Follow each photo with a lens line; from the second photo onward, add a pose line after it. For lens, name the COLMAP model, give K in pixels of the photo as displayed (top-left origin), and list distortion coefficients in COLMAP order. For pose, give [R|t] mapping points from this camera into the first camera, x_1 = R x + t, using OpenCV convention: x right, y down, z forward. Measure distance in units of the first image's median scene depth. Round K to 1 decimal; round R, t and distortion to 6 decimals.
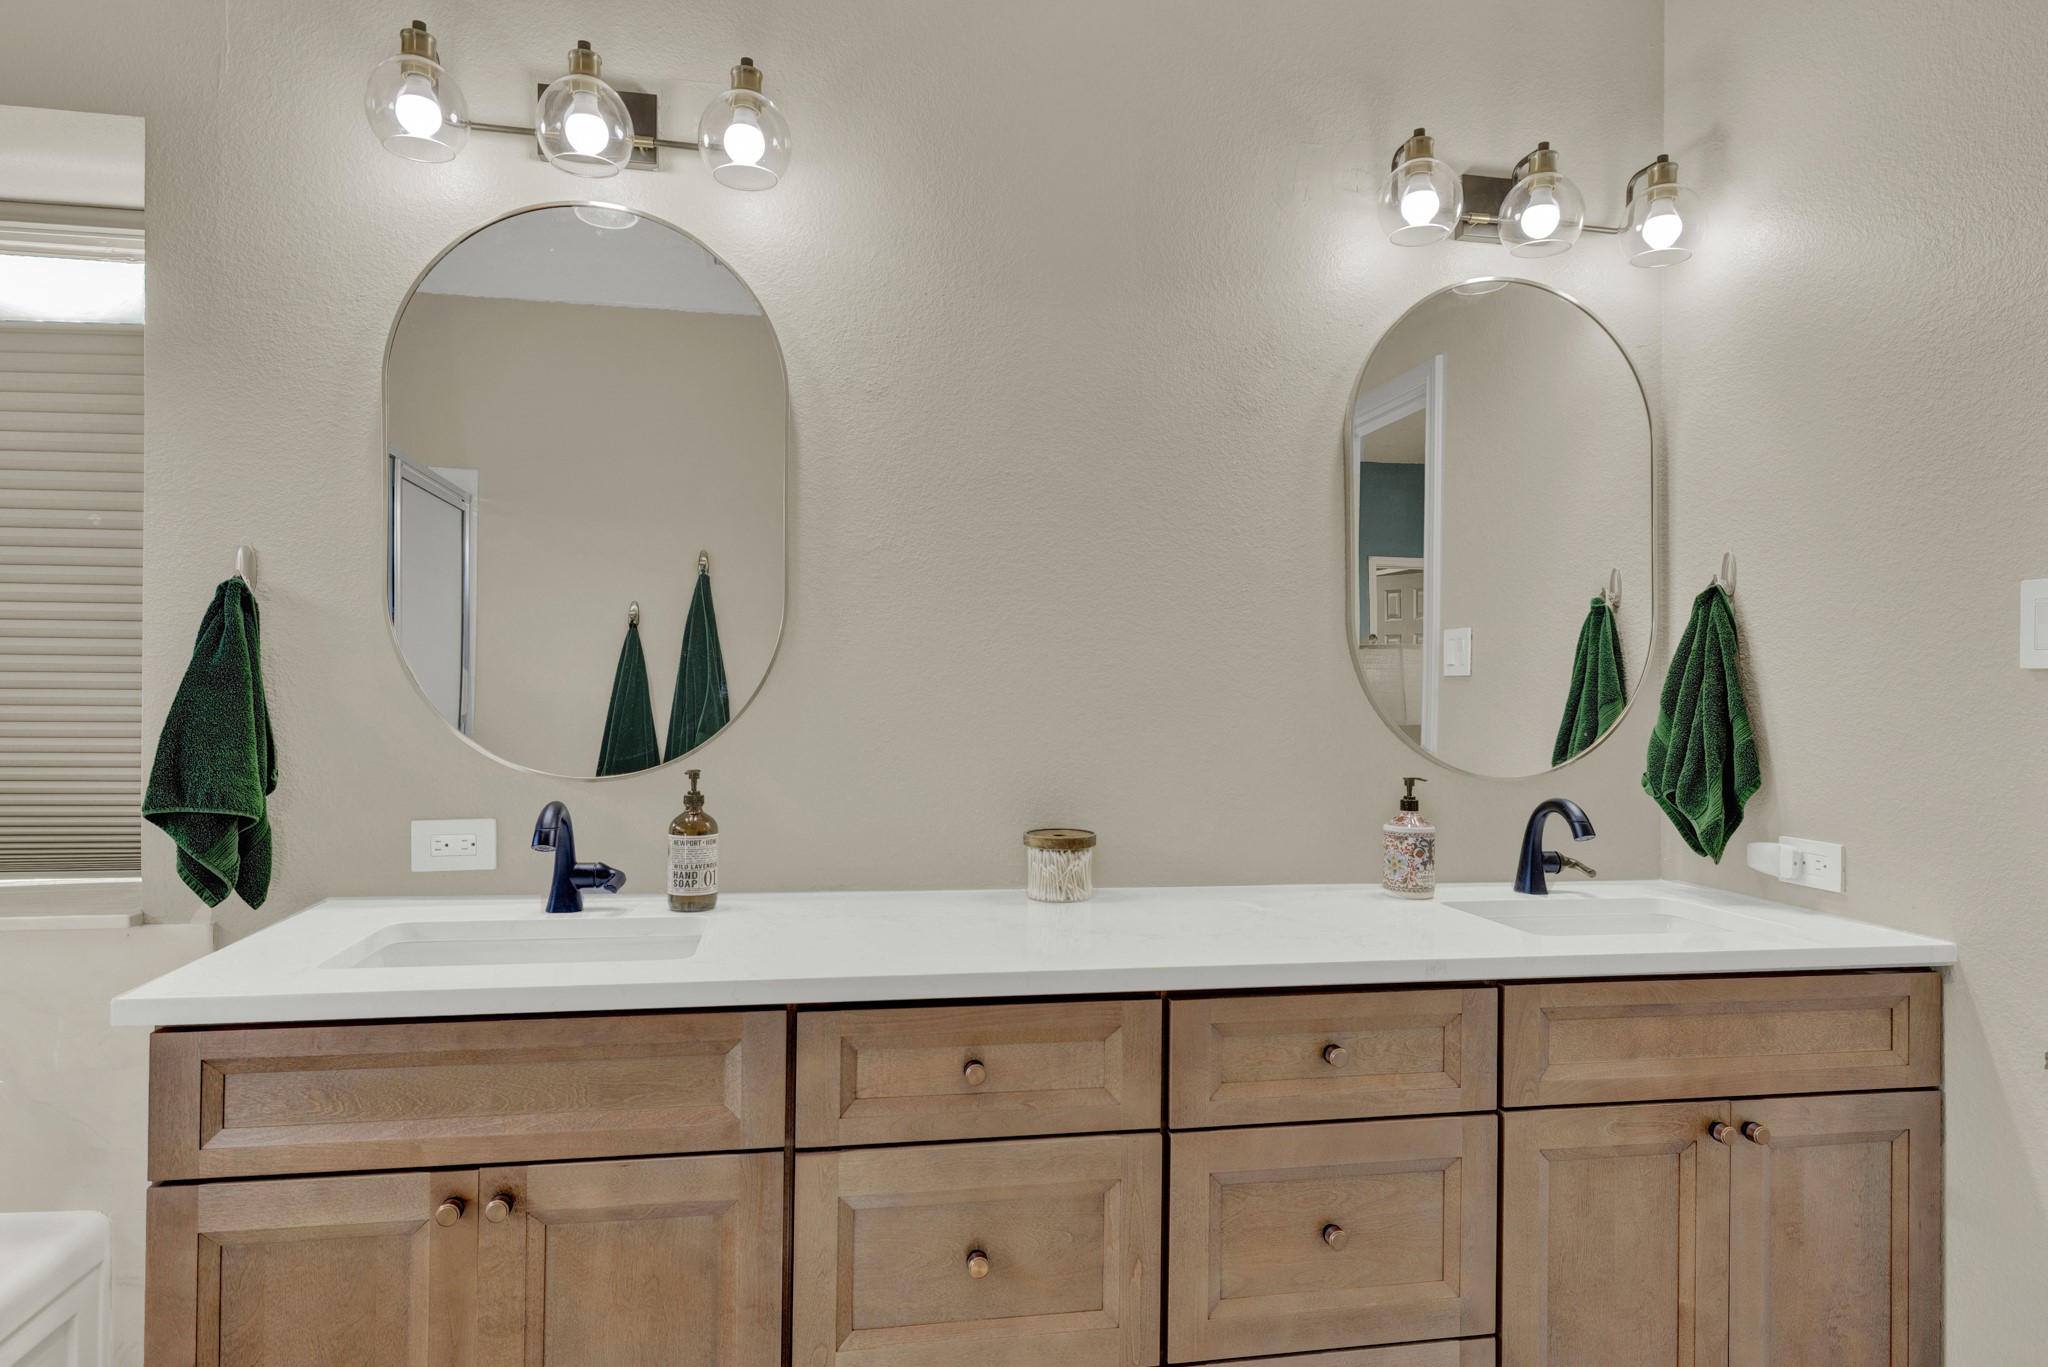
lens RADIAL K [[1151.4, 0, 1020.9], [0, 1151.4, 686.1], [0, 0, 1]] dist [-0.004052, 0.001584]
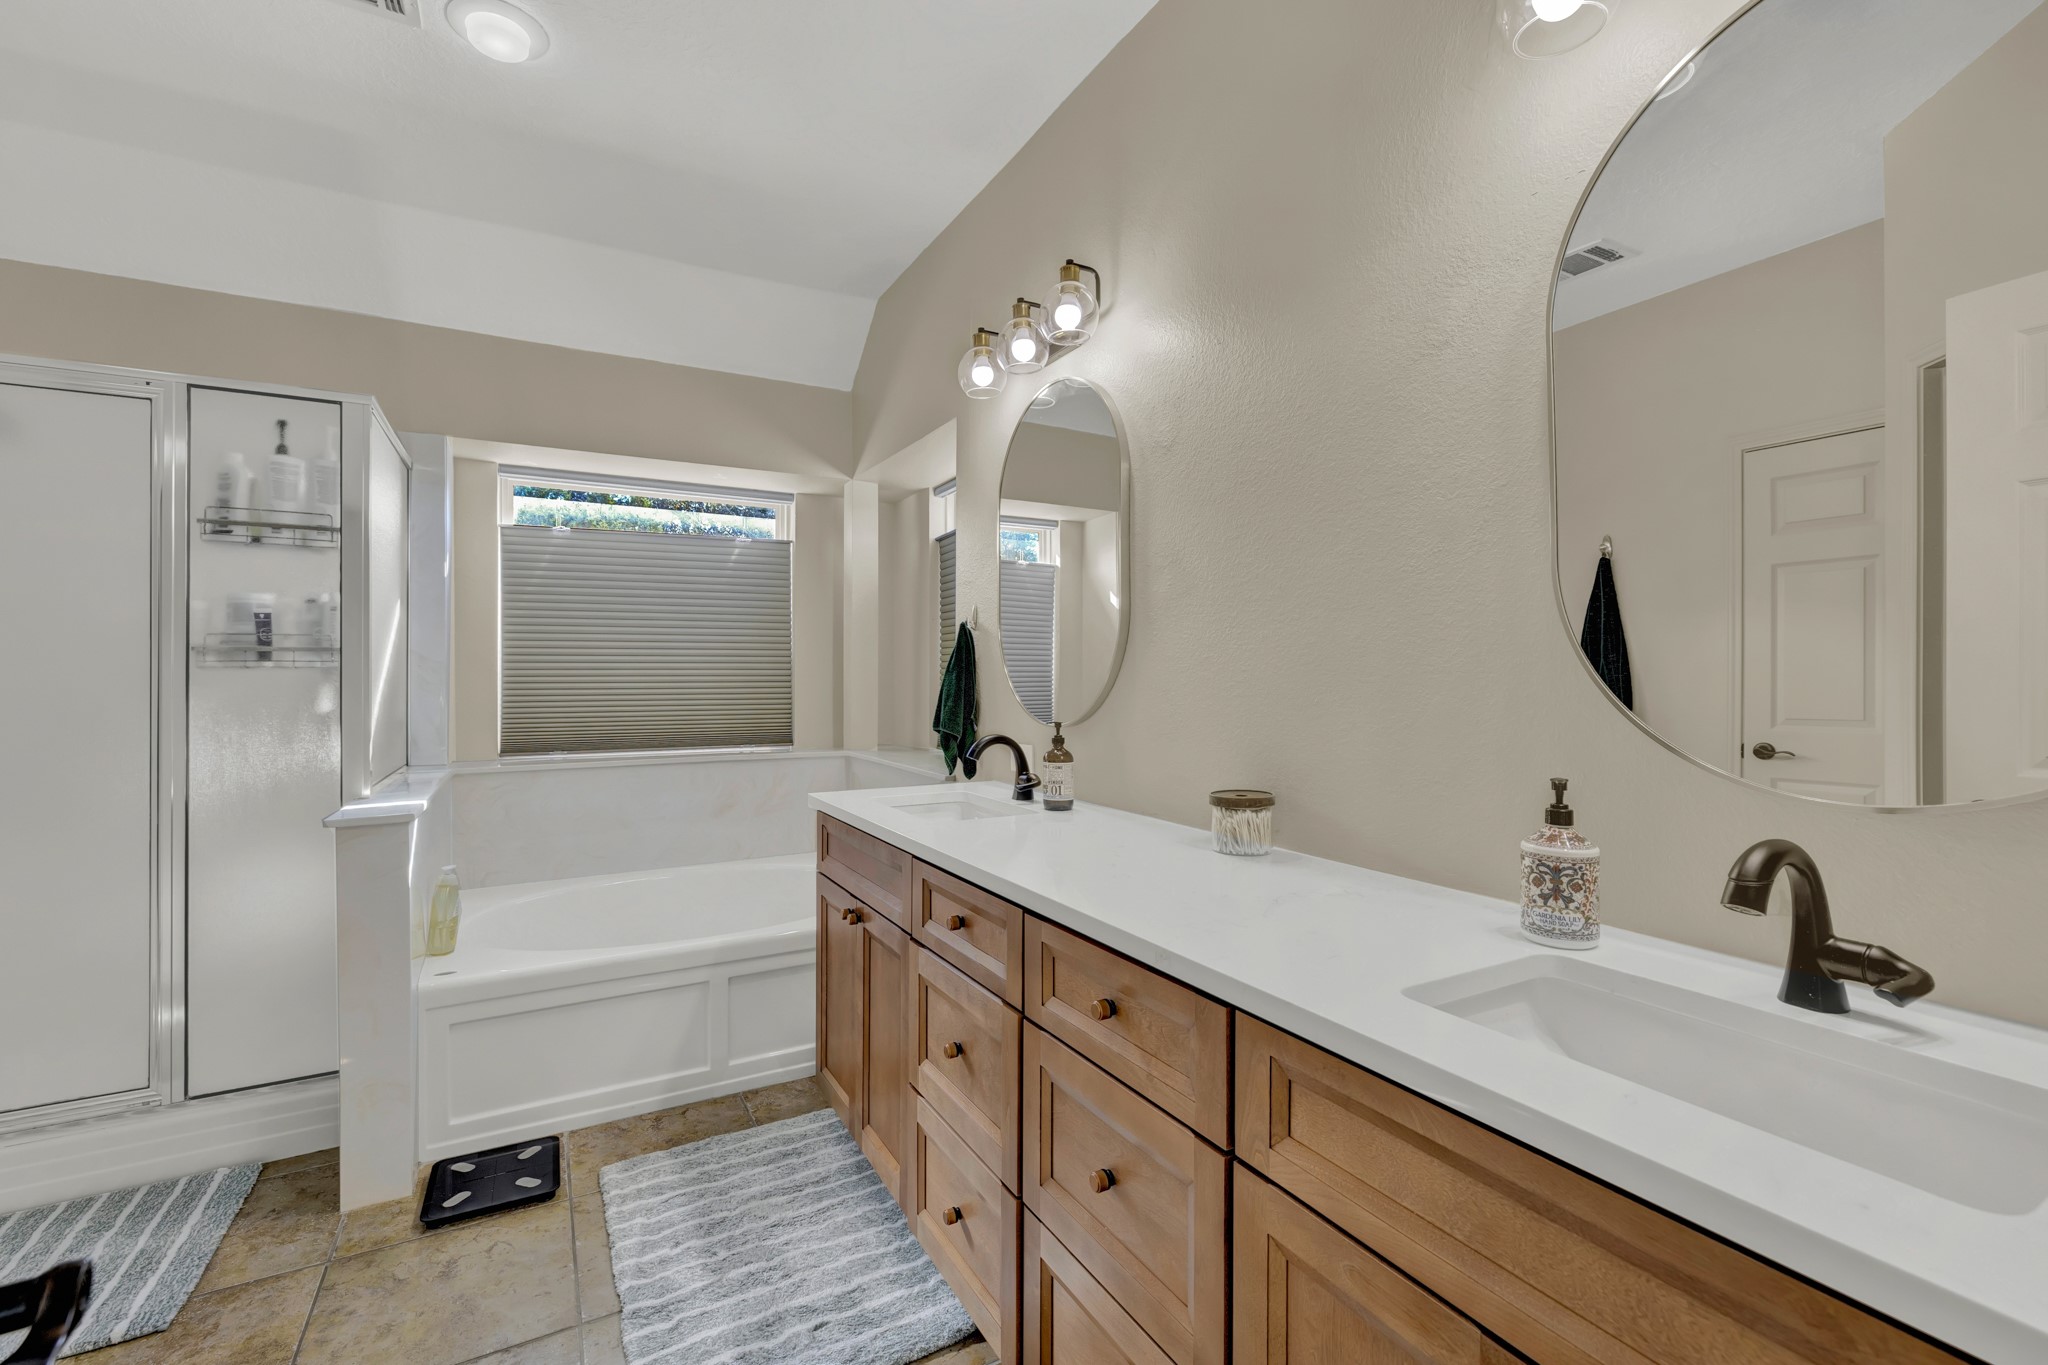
lens RADIAL K [[882.4, 0, 1021.5], [0, 882.4, 663.1], [0, 0, 1]] dist [-0.002251, 0.001272]
pose [[0.323189, -0.020861, -0.946105, 0.940599], [0.010204, 0.999776, -0.018558, 0.016078], [0.946279, -0.003656, 0.323329, 0.614104]]
